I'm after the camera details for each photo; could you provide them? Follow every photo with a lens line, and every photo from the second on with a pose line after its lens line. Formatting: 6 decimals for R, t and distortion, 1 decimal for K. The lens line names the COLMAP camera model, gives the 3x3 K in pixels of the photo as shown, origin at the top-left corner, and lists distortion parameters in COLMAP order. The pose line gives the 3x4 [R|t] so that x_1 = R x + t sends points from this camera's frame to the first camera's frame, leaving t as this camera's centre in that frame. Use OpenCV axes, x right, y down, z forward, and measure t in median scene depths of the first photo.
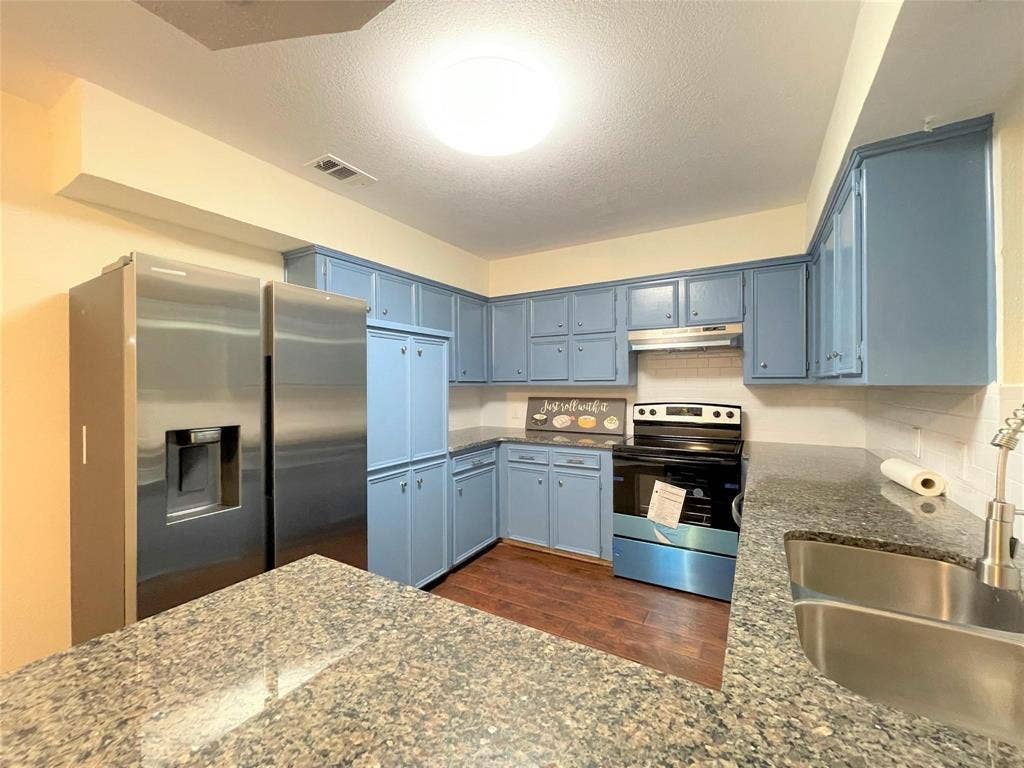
lens RADIAL K [[412.7, 0, 511.5], [0, 412.7, 384.0], [0, 0, 1]] dist [0.002780, -0.000354]
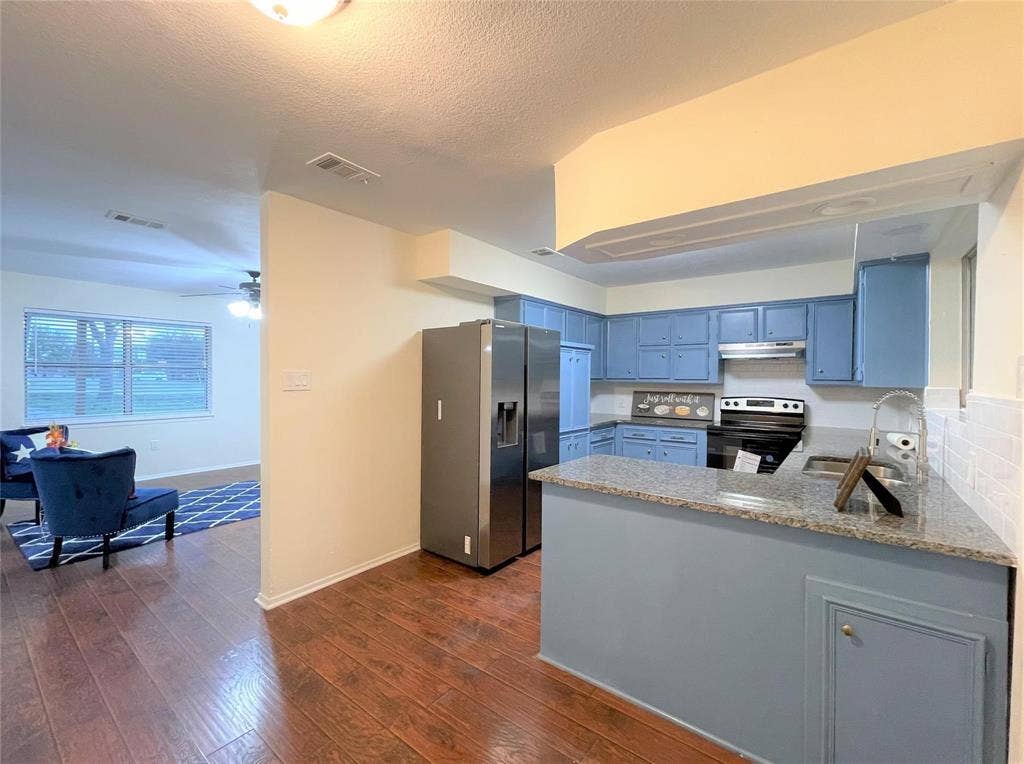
lens RADIAL K [[439.9, 0, 511.9], [0, 439.9, 381.6], [0, 0, 1]] dist [0.000413, 0.000270]
pose [[0.992704, 0.015888, -0.119522, -0.231100], [-0.014909, 0.999848, 0.009076, -0.006492], [0.119648, -0.007227, 0.992790, -0.557343]]
